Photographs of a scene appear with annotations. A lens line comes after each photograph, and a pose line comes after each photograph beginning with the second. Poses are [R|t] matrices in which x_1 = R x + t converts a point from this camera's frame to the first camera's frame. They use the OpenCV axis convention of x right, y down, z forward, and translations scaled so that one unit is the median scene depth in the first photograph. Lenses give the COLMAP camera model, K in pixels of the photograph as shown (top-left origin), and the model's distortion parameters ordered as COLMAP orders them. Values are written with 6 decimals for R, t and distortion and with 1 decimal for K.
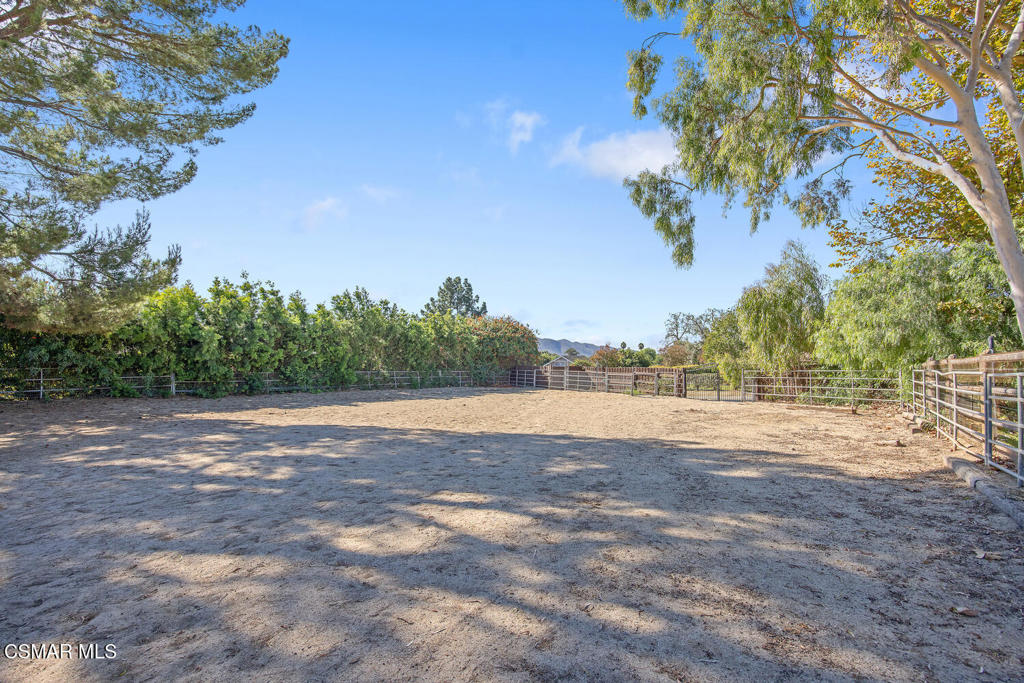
lens RADIAL K [[441.3, 0, 509.8], [0, 441.3, 341.1], [0, 0, 1]] dist [-0.020195, -0.000234]
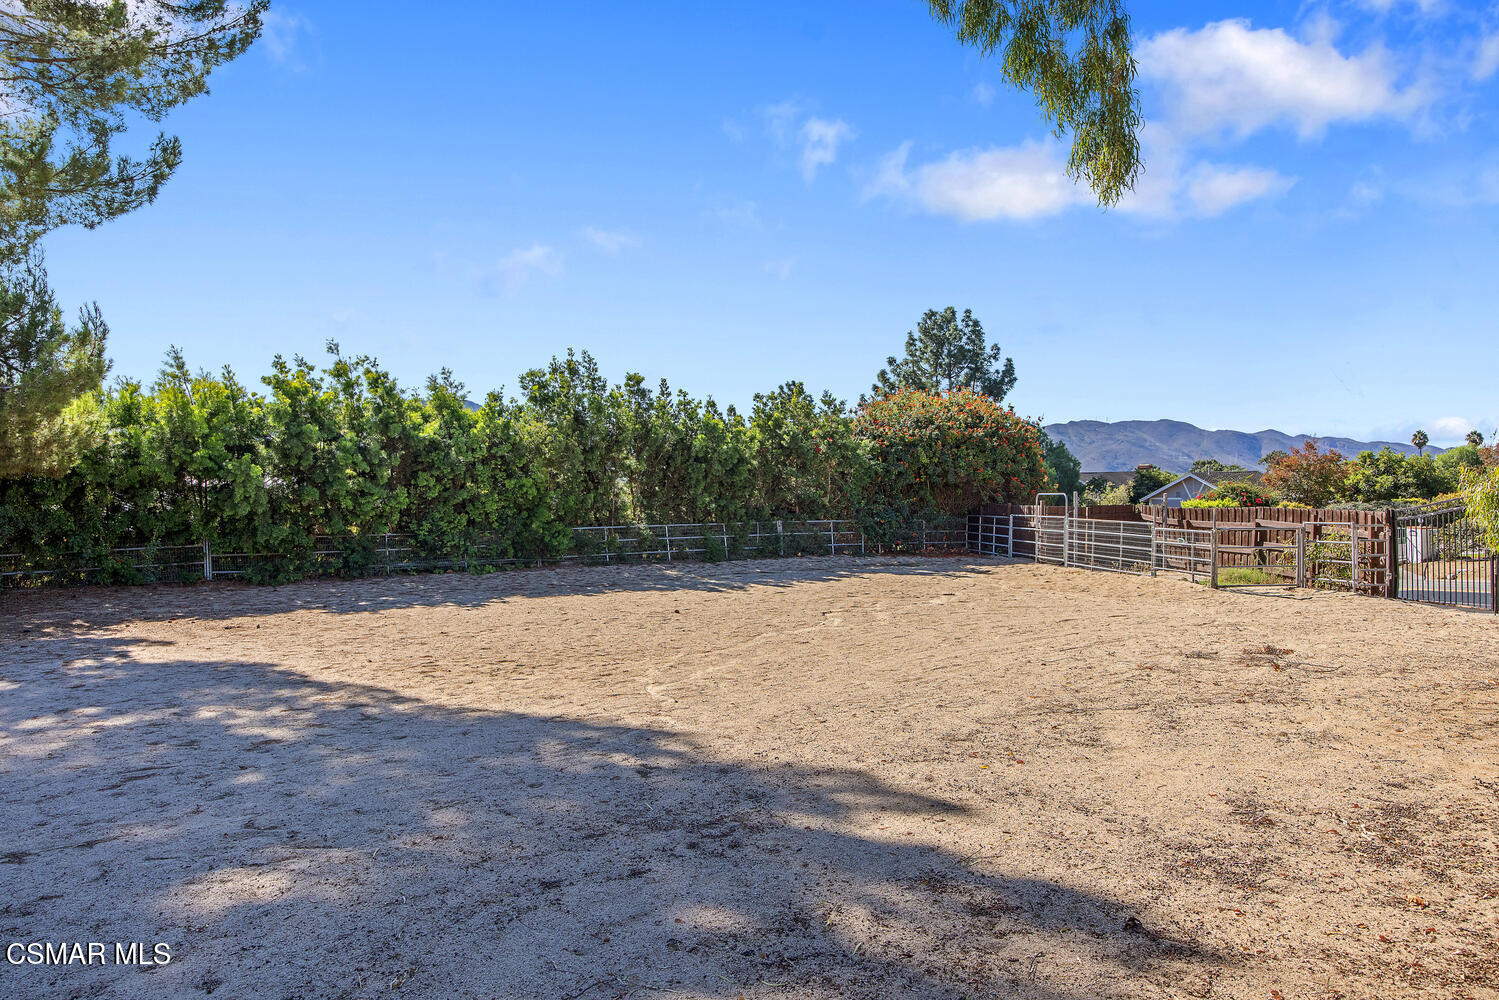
lens RADIAL K [[894.8, 0, 753.6], [0, 894.8, 507.6], [0, 0, 1]] dist [-0.004469, 0.000348]
pose [[0.915852, -0.016942, -0.401157, 0.225957], [0.043667, 0.997386, 0.057572, -0.000605], [0.399133, -0.070245, 0.914198, 0.183262]]
